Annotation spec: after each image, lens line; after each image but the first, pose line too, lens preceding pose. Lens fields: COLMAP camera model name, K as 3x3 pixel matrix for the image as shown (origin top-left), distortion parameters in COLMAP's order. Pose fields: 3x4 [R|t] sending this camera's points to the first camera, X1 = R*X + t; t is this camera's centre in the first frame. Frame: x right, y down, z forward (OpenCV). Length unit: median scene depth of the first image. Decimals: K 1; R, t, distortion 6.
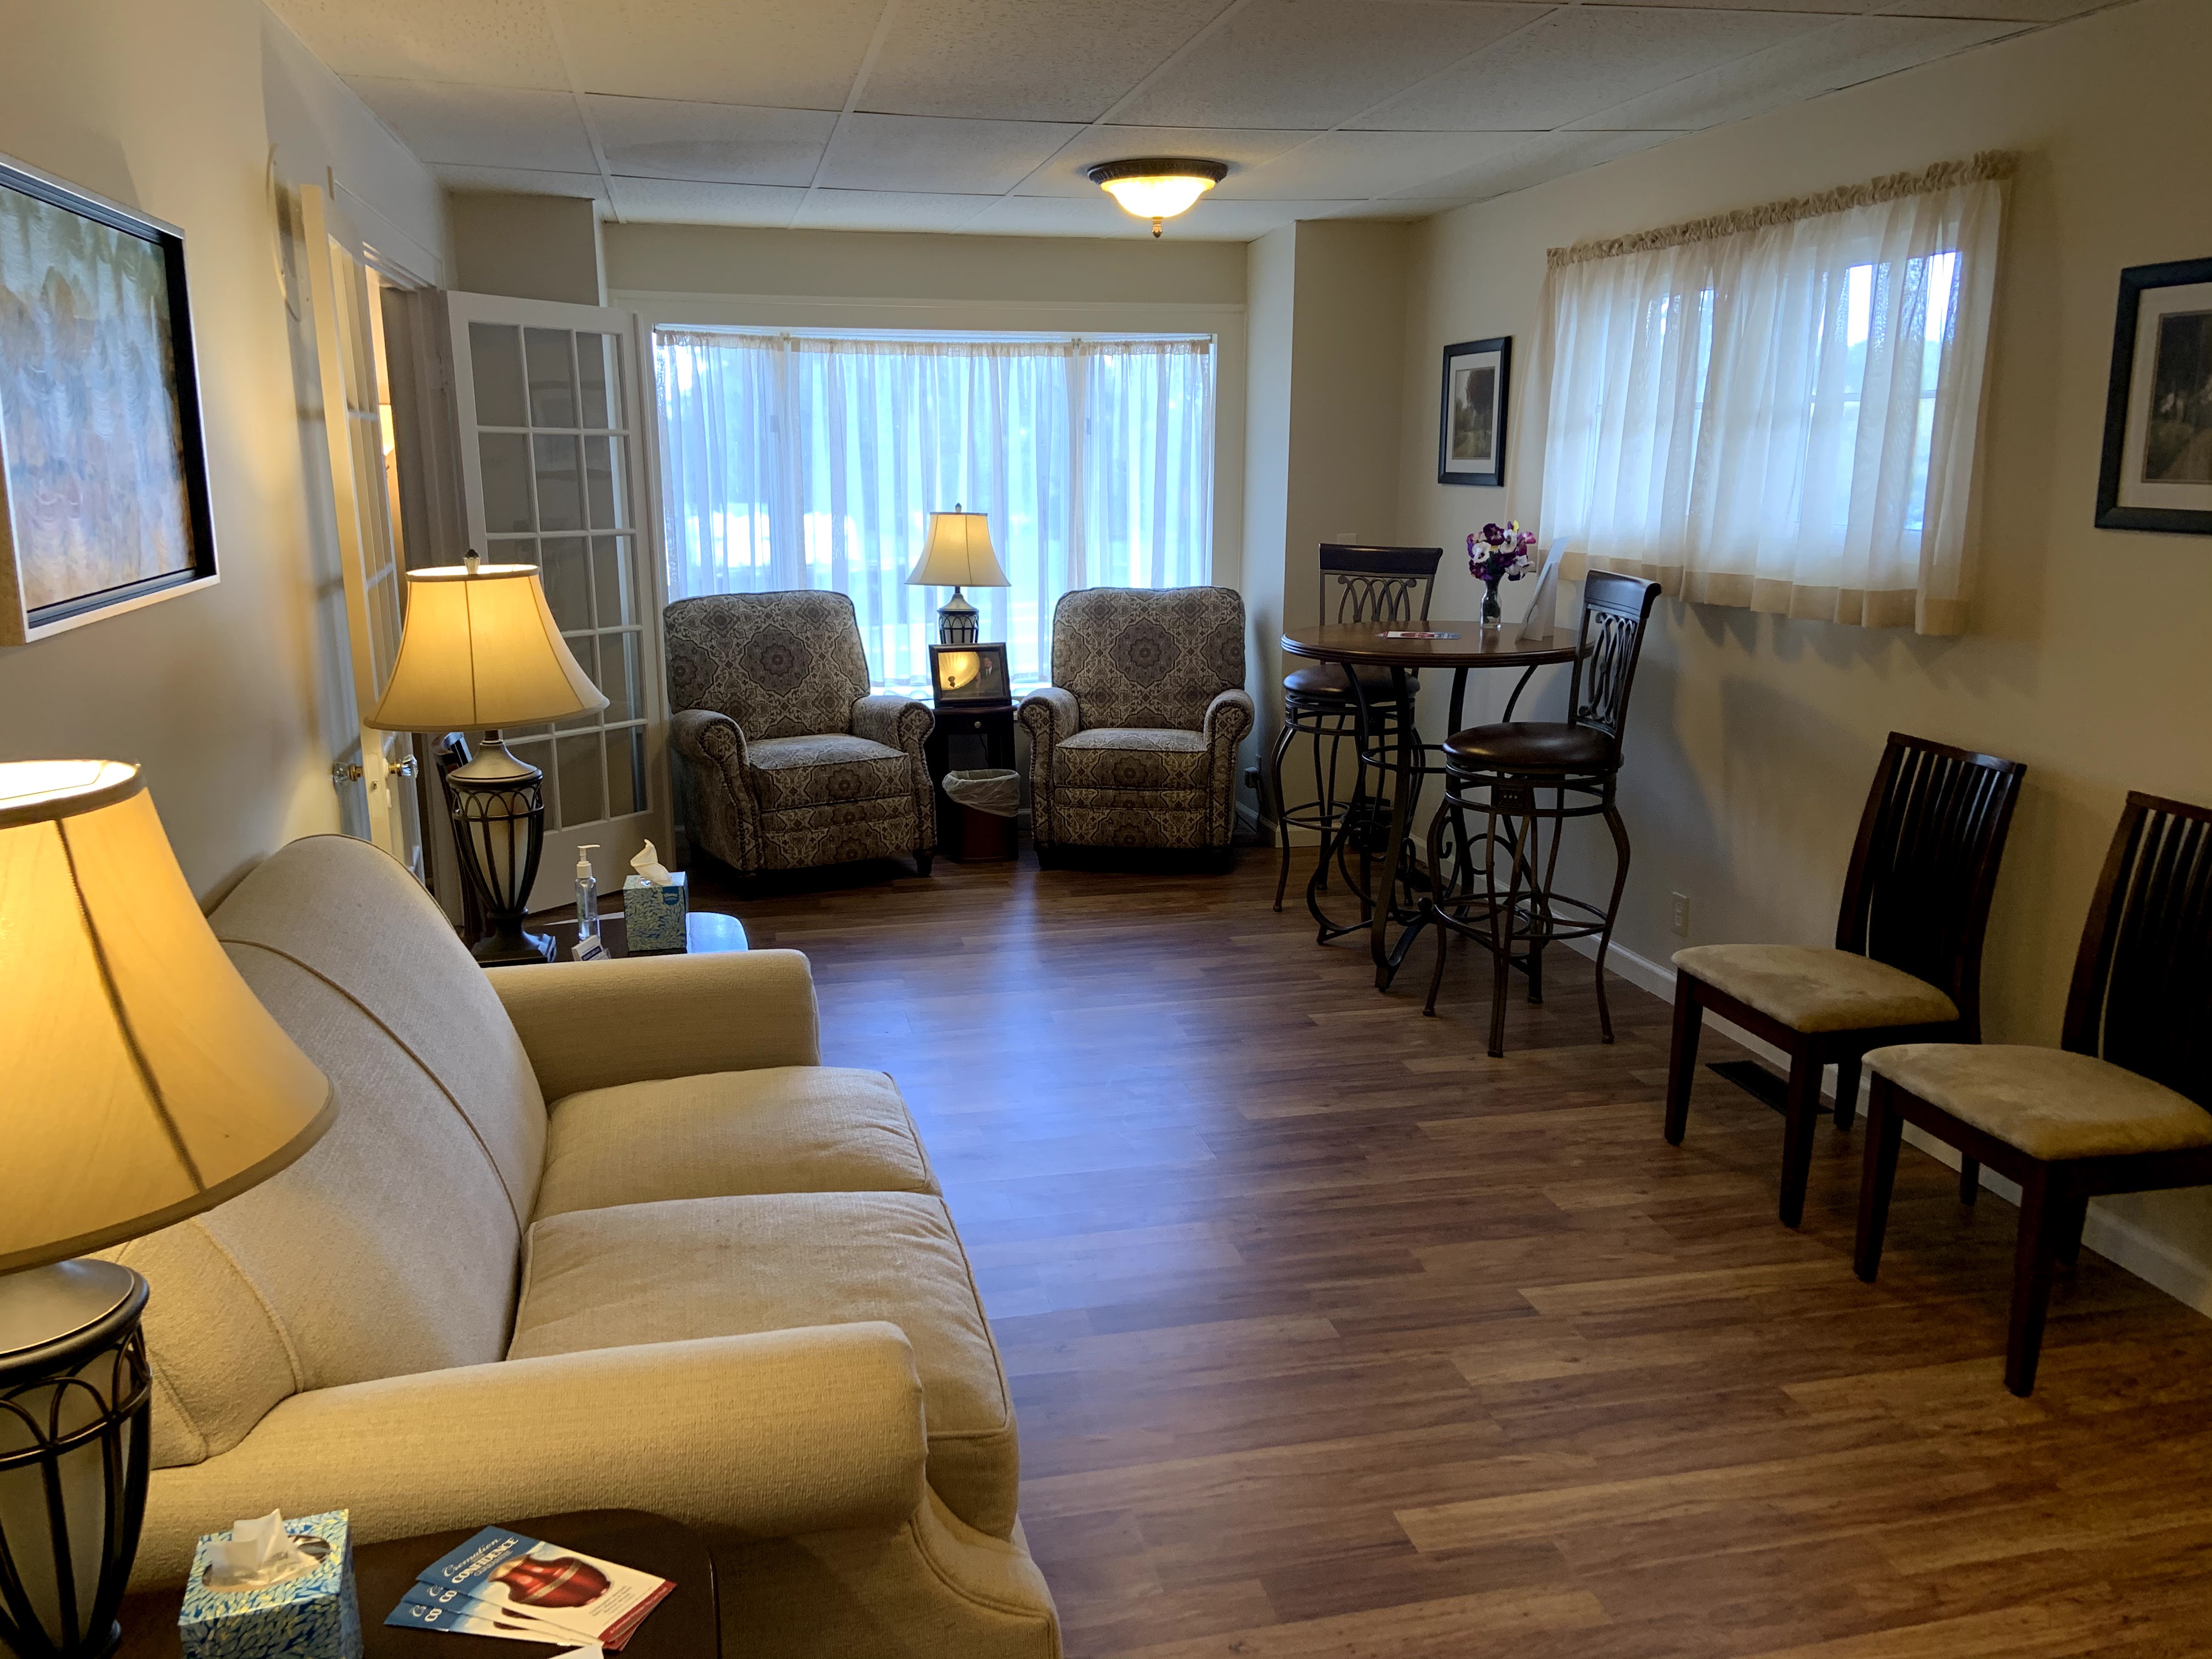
lens RADIAL K [[1657.9, 0, 1093.3], [0, 1657.9, 808.6], [0, 0, 1]] dist [0.119098, -0.139868]
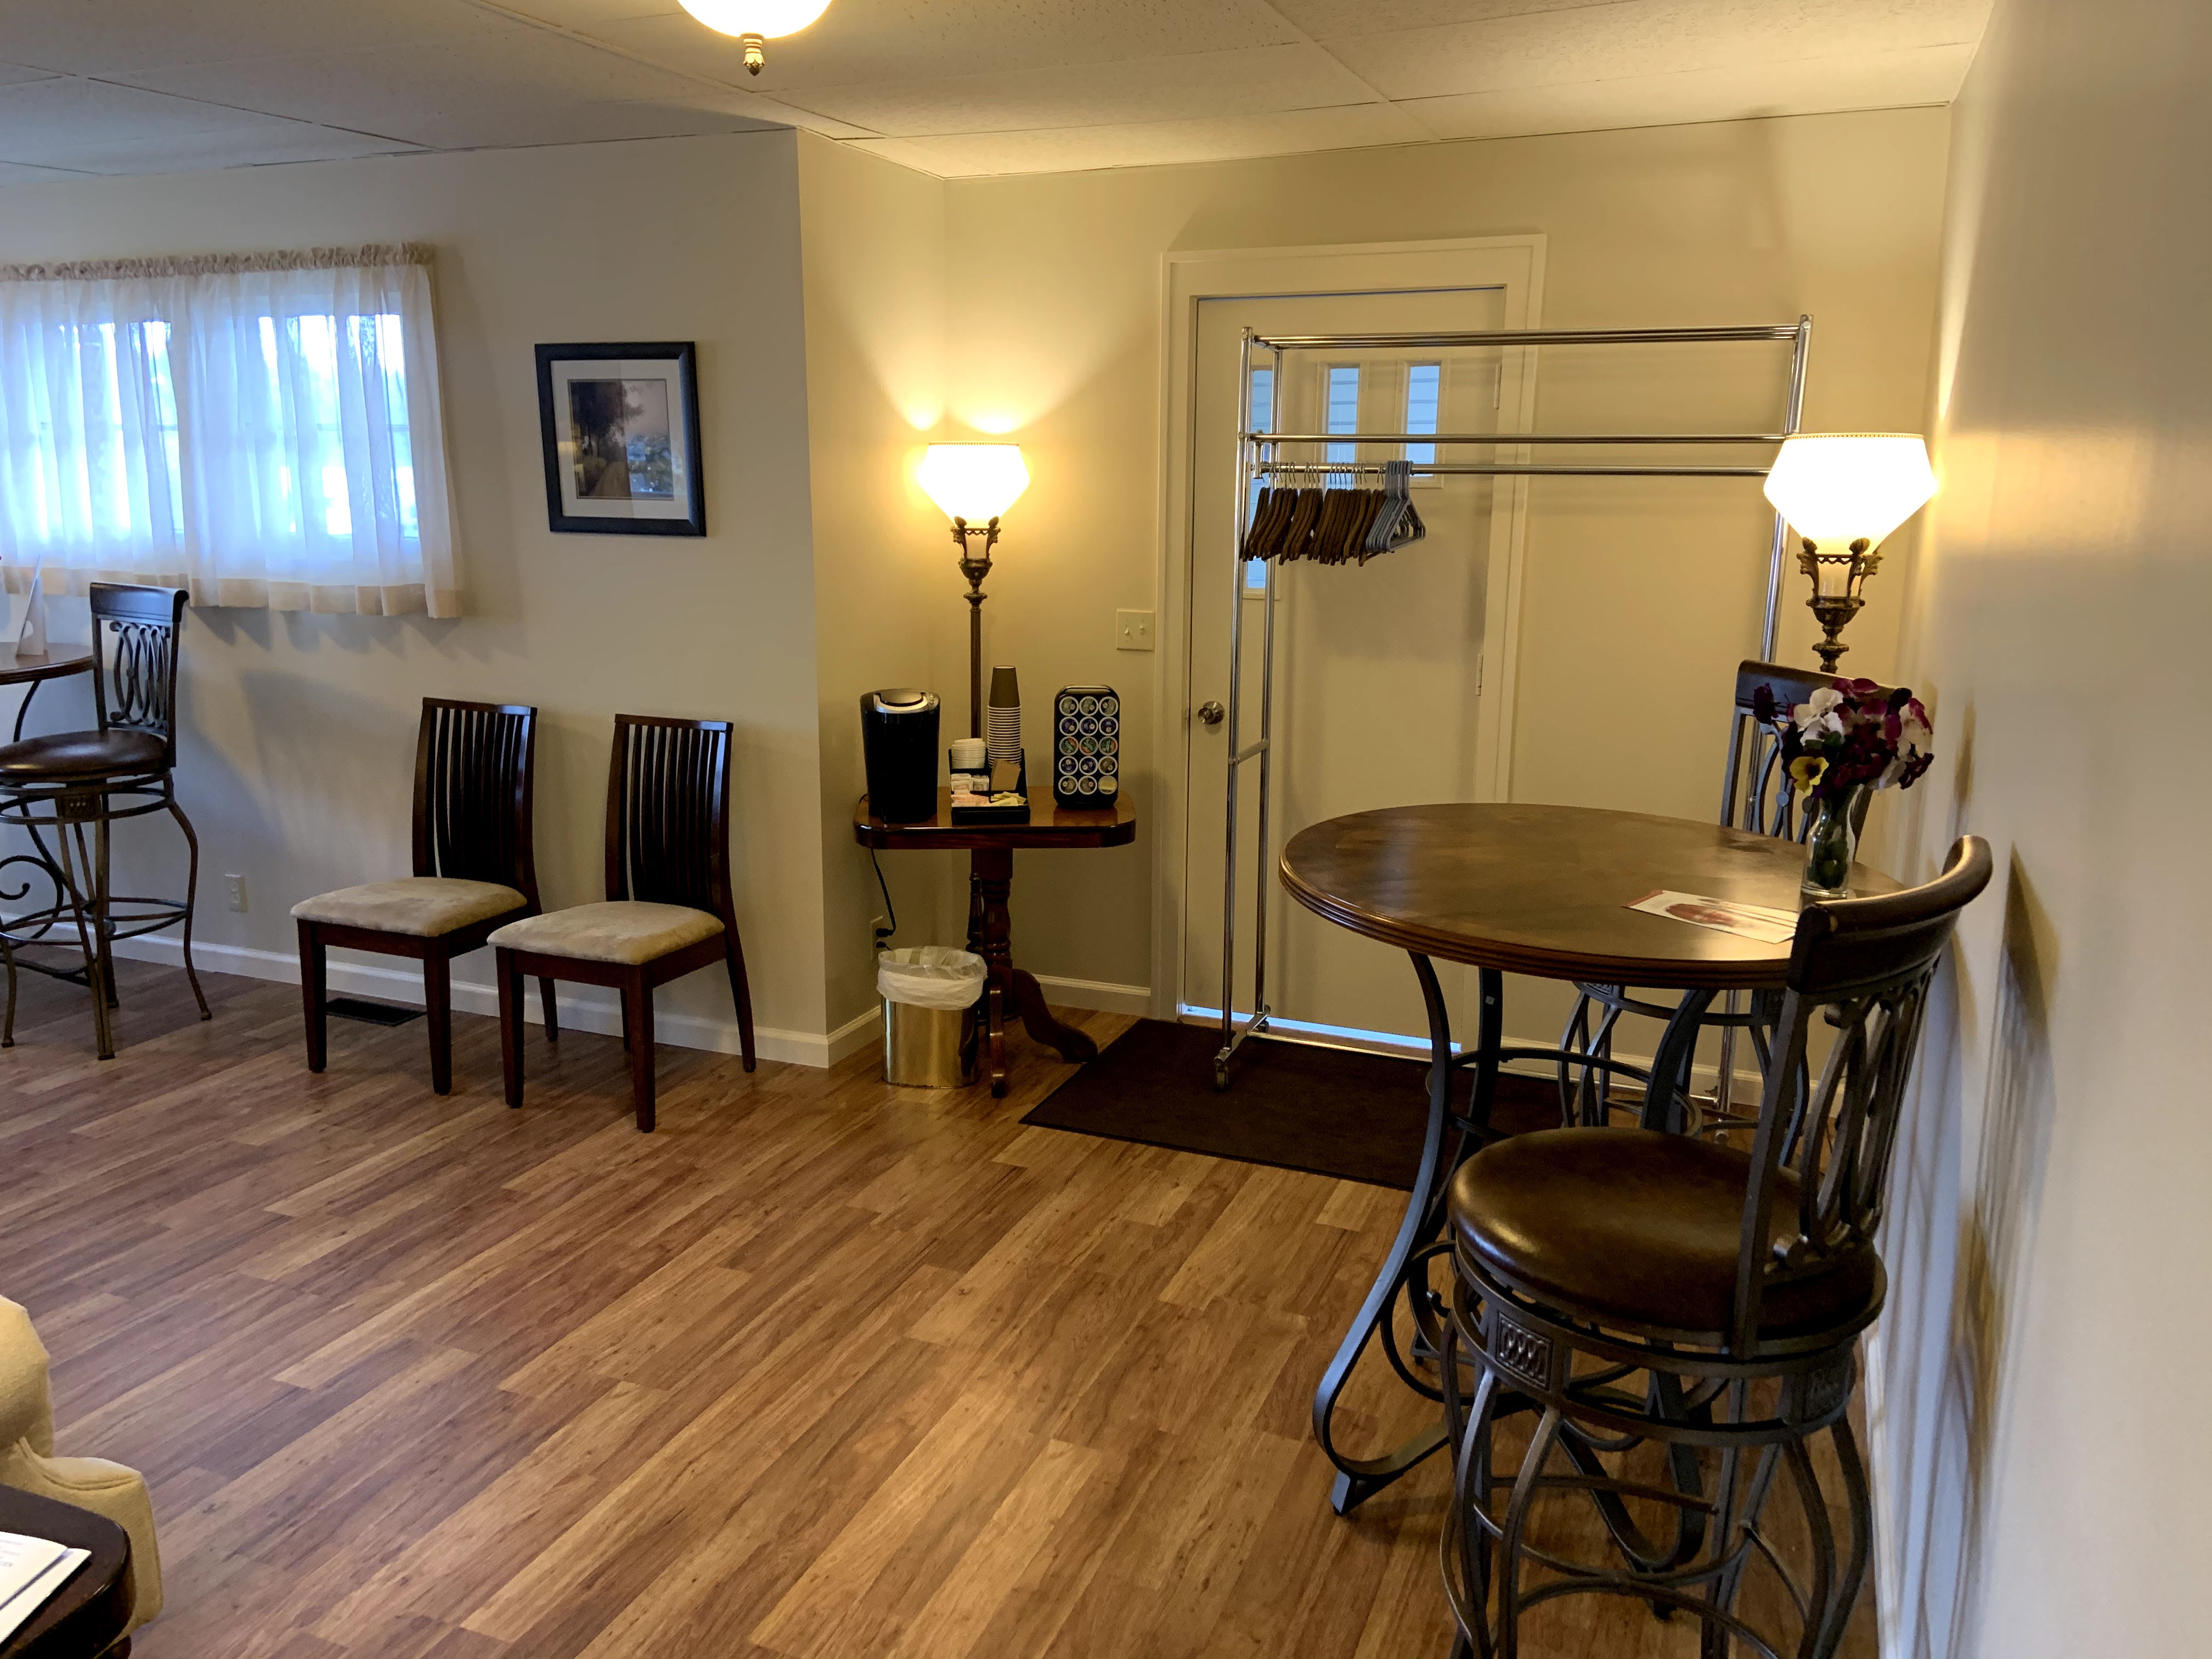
lens RADIAL K [[1657.9, 0, 1093.3], [0, 1657.9, 808.6], [0, 0, 1]] dist [0.119098, -0.139868]
pose [[0.579405, -0.163790, 0.798413, -0.239452], [0.168717, 0.982484, 0.079114, 0.019674], [-0.797386, 0.088866, 0.596890, -0.127092]]
